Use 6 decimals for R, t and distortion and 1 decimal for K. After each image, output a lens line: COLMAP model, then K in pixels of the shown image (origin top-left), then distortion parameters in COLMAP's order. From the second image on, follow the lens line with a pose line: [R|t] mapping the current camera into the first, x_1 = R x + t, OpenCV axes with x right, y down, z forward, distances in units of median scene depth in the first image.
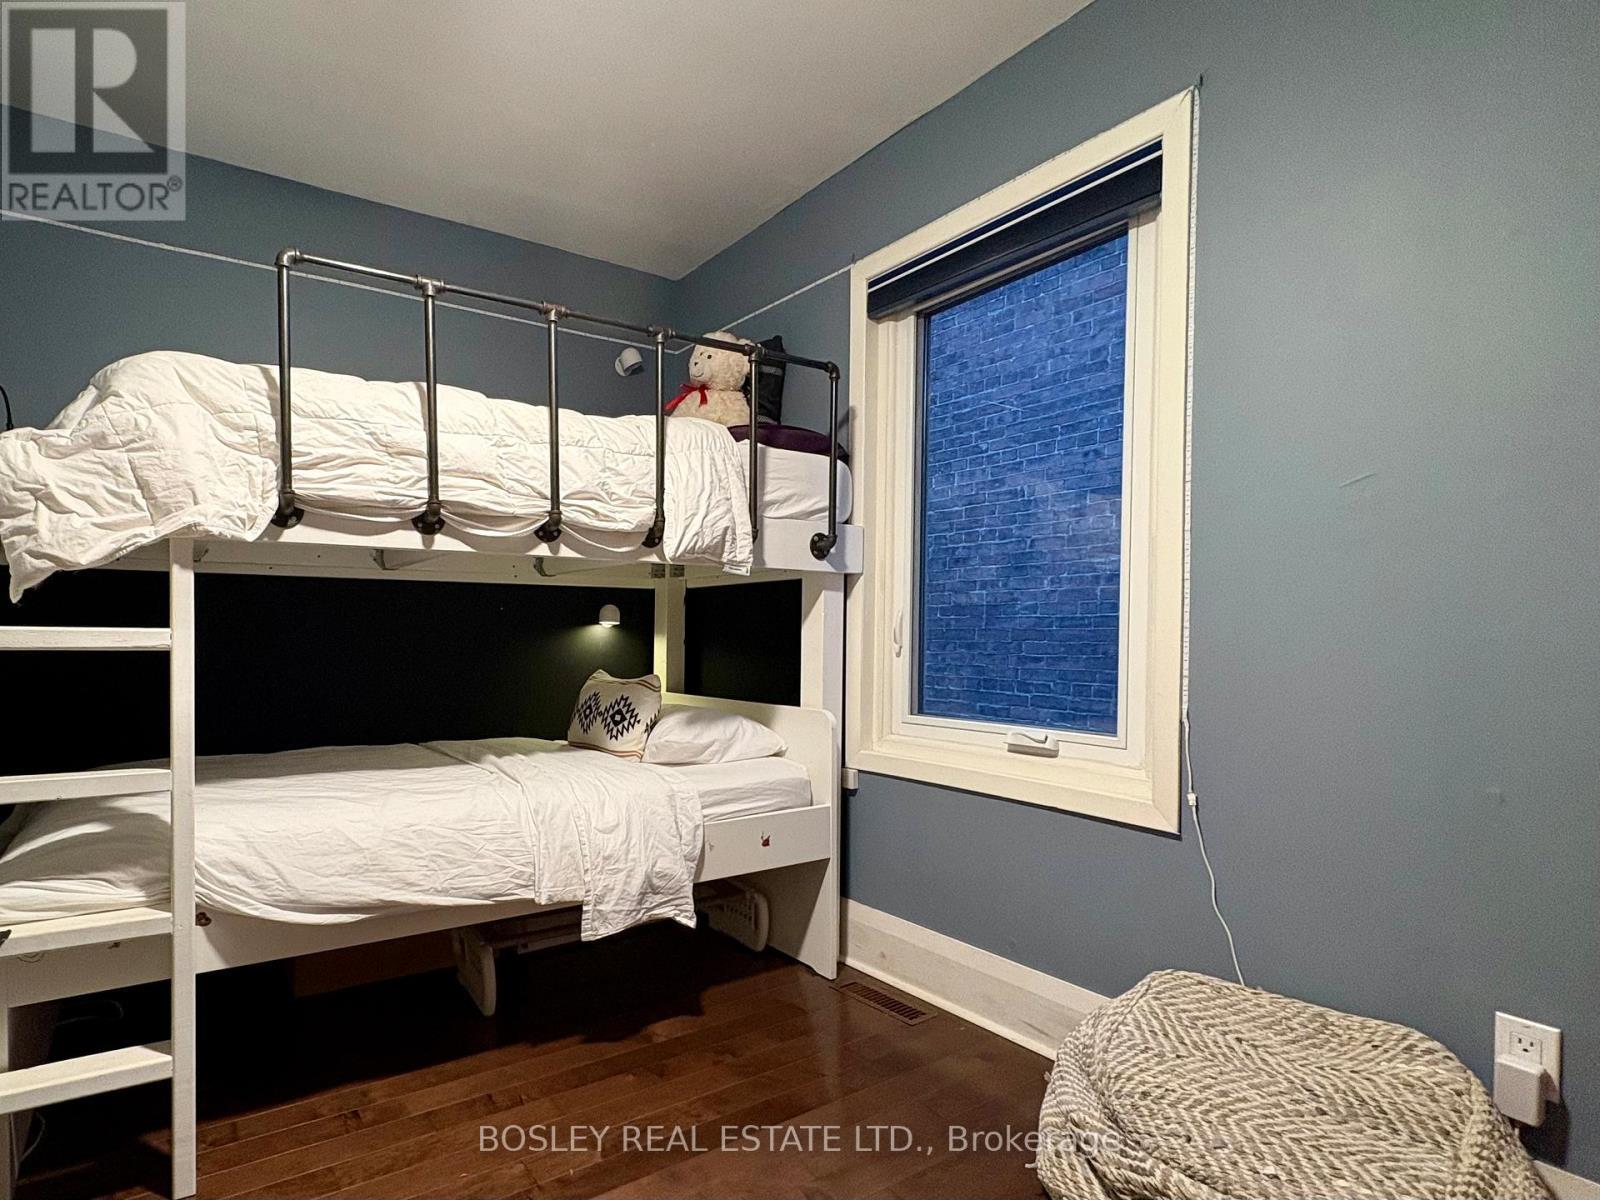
lens RADIAL K [[760.0, 0, 799.6], [0, 760.0, 635.4], [0, 0, 1]] dist [0.002698, 0.000859]
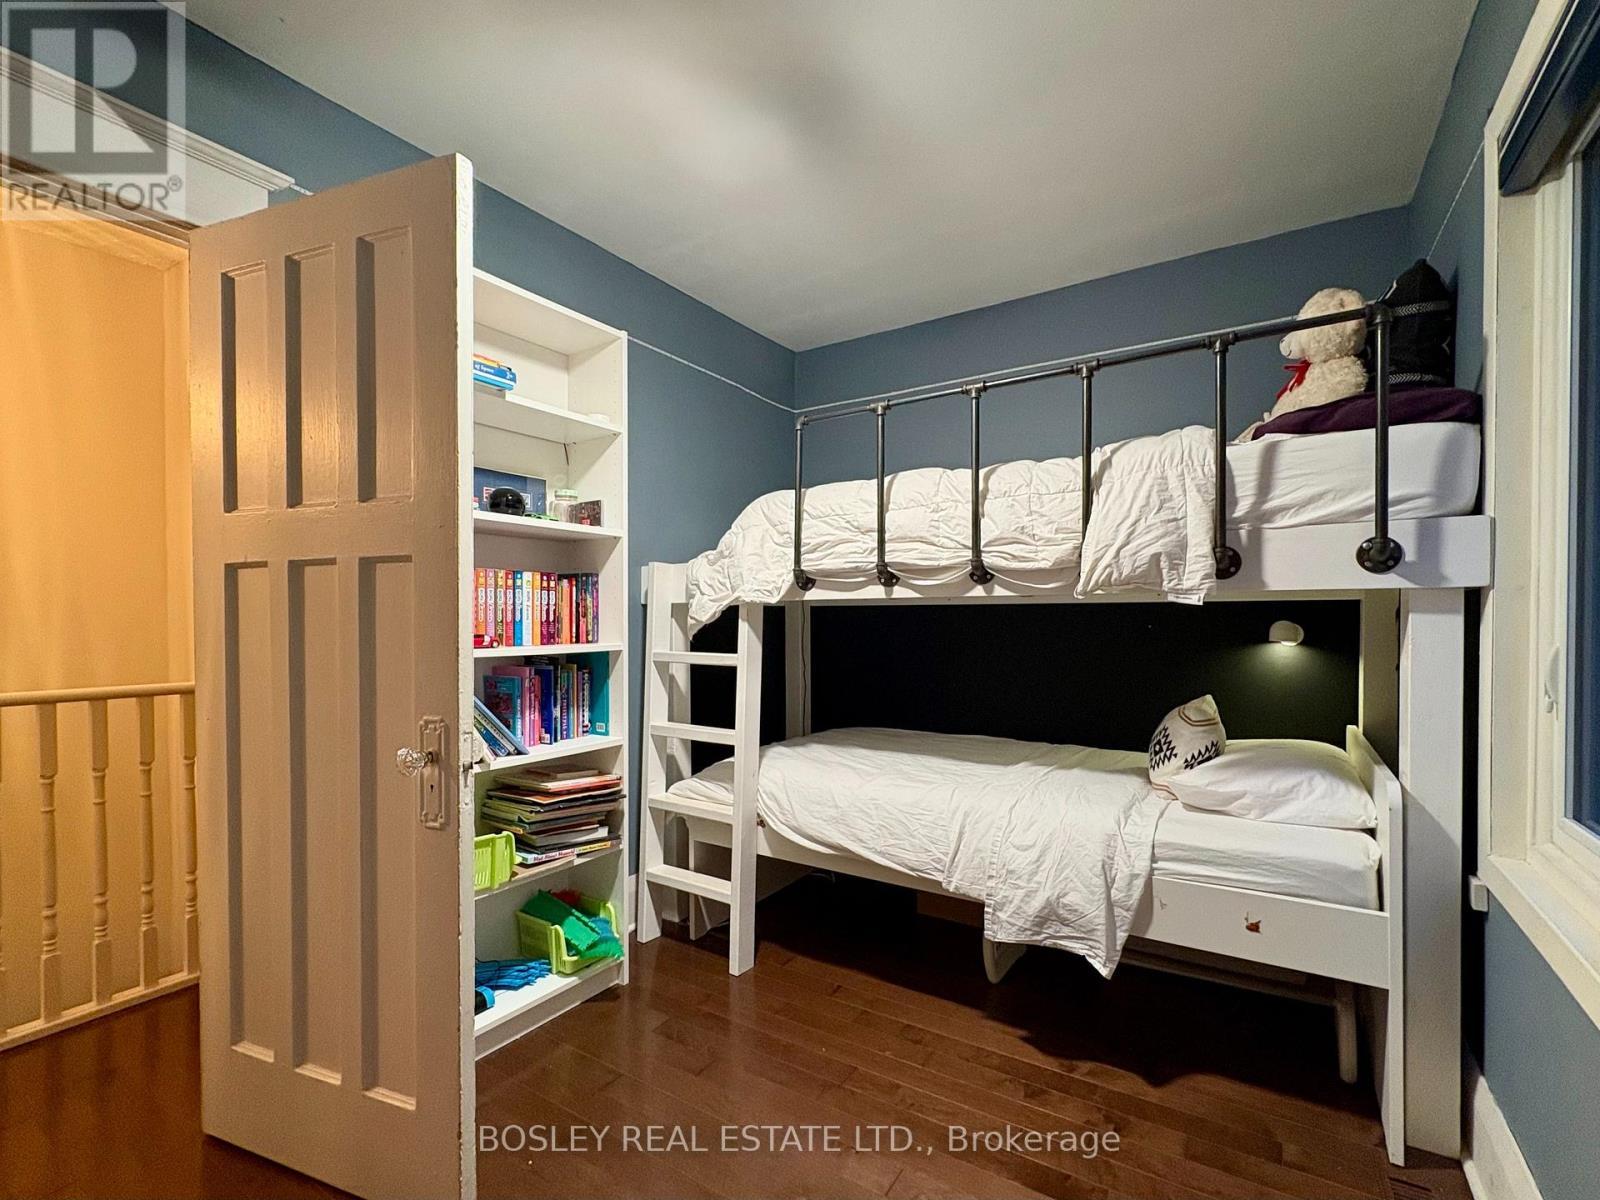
lens RADIAL K [[726.0, 0, 799.8], [0, 726.0, 621.3], [0, 0, 1]] dist [-0.002409, 0.000000]
pose [[0.440952, -0.001070, -0.897530, 0.549493], [-0.014882, 0.999853, -0.008503, -0.053240], [0.897407, 0.017107, 0.440871, 0.264705]]
